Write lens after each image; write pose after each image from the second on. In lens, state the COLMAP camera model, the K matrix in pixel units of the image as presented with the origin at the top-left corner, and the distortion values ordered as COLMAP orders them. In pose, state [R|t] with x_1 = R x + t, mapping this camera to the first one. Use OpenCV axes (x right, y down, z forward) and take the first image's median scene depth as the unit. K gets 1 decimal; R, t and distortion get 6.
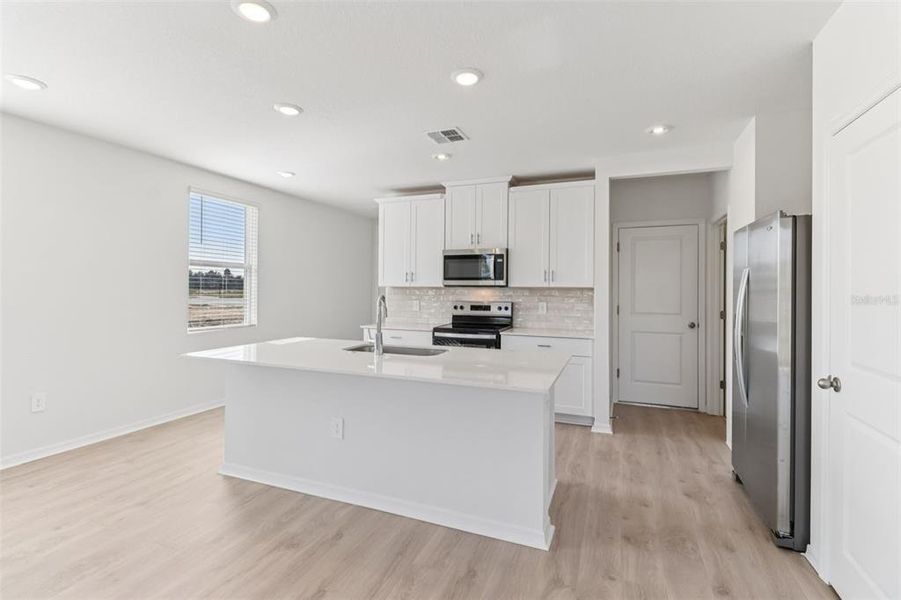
lens RADIAL K [[418.4, 0, 452.3], [0, 418.4, 286.9], [0, 0, 1]] dist [0.018476, -0.013982]
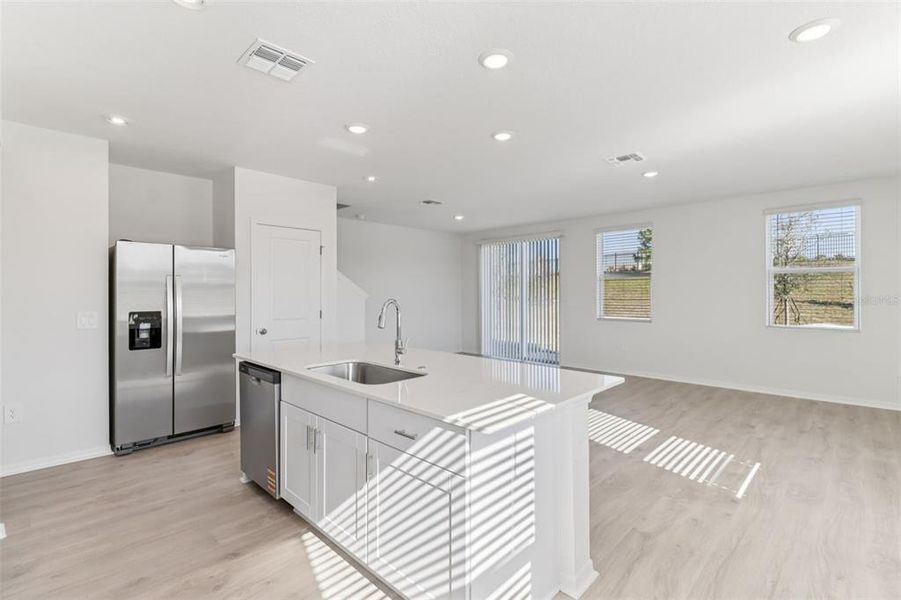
lens RADIAL K [[418.4, 0, 452.3], [0, 418.4, 286.9], [0, 0, 1]] dist [0.018476, -0.013982]
pose [[-0.926179, 0.002708, 0.377075, -0.388556], [-0.002453, 0.999910, -0.013204, 0.002785], [-0.377077, -0.013154, -0.926089, 1.107298]]
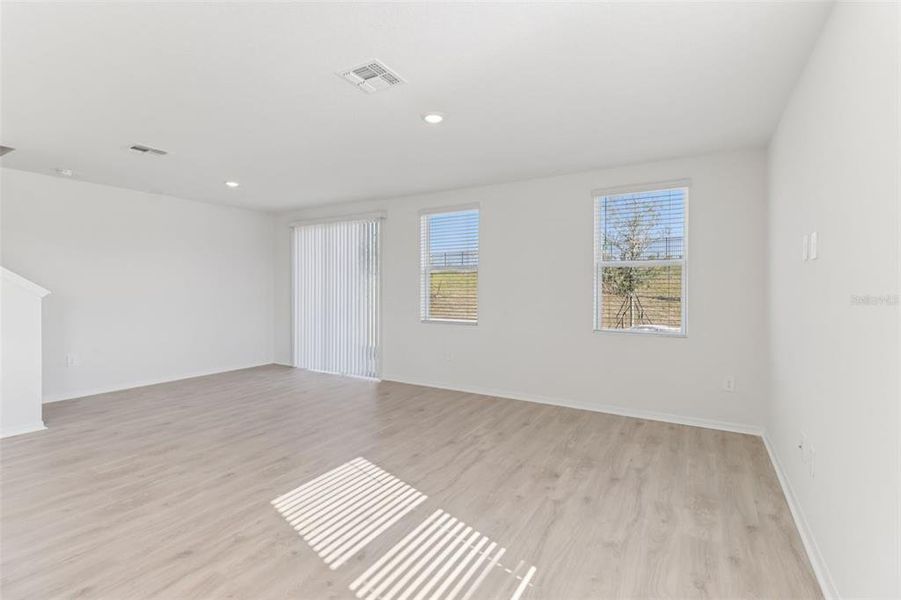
lens RADIAL K [[418.4, 0, 452.3], [0, 418.4, 286.9], [0, 0, 1]] dist [0.018476, -0.013982]
pose [[-0.988965, -0.008176, 0.147924, -0.575552], [-0.008653, 0.999959, -0.002584, -0.000766], [-0.147896, -0.003835, -0.988995, 0.700708]]
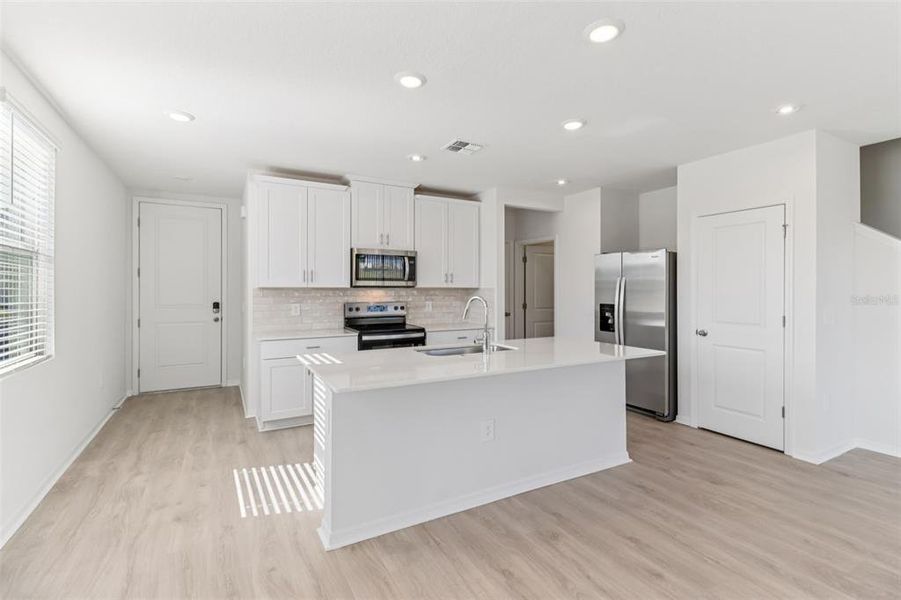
lens RADIAL K [[418.4, 0, 452.3], [0, 418.4, 286.9], [0, 0, 1]] dist [0.018476, -0.013982]
pose [[0.629791, -0.000847, 0.776765, -0.635715], [-0.000530, 0.999999, 0.001520, -0.003139], [-0.776765, -0.001369, 0.629789, 0.254400]]
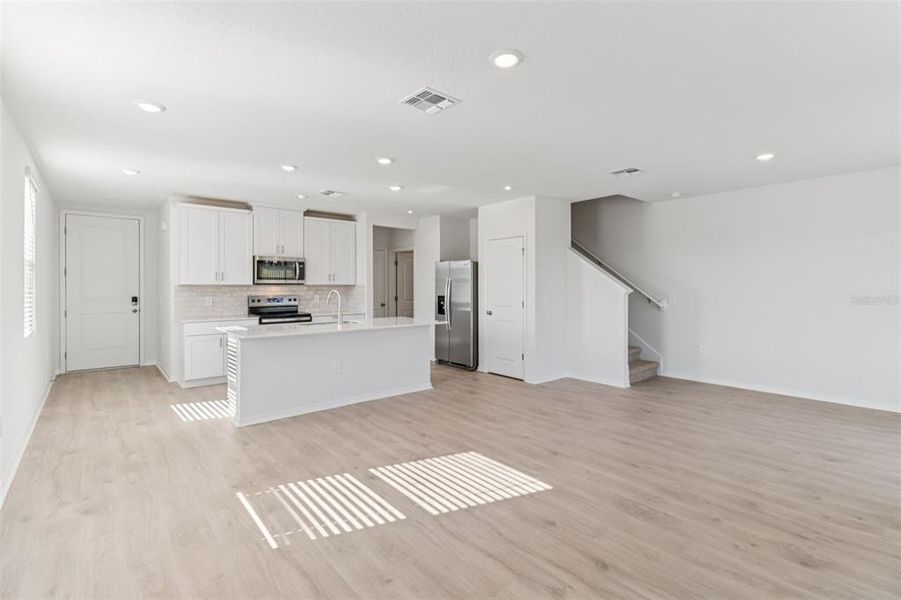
lens RADIAL K [[418.4, 0, 452.3], [0, 418.4, 286.9], [0, 0, 1]] dist [0.018476, -0.013982]
pose [[0.464913, -0.008056, 0.885320, -0.916653], [-0.001338, 0.999951, 0.009801, -0.006897], [-0.885355, -0.005741, 0.464880, -0.130953]]
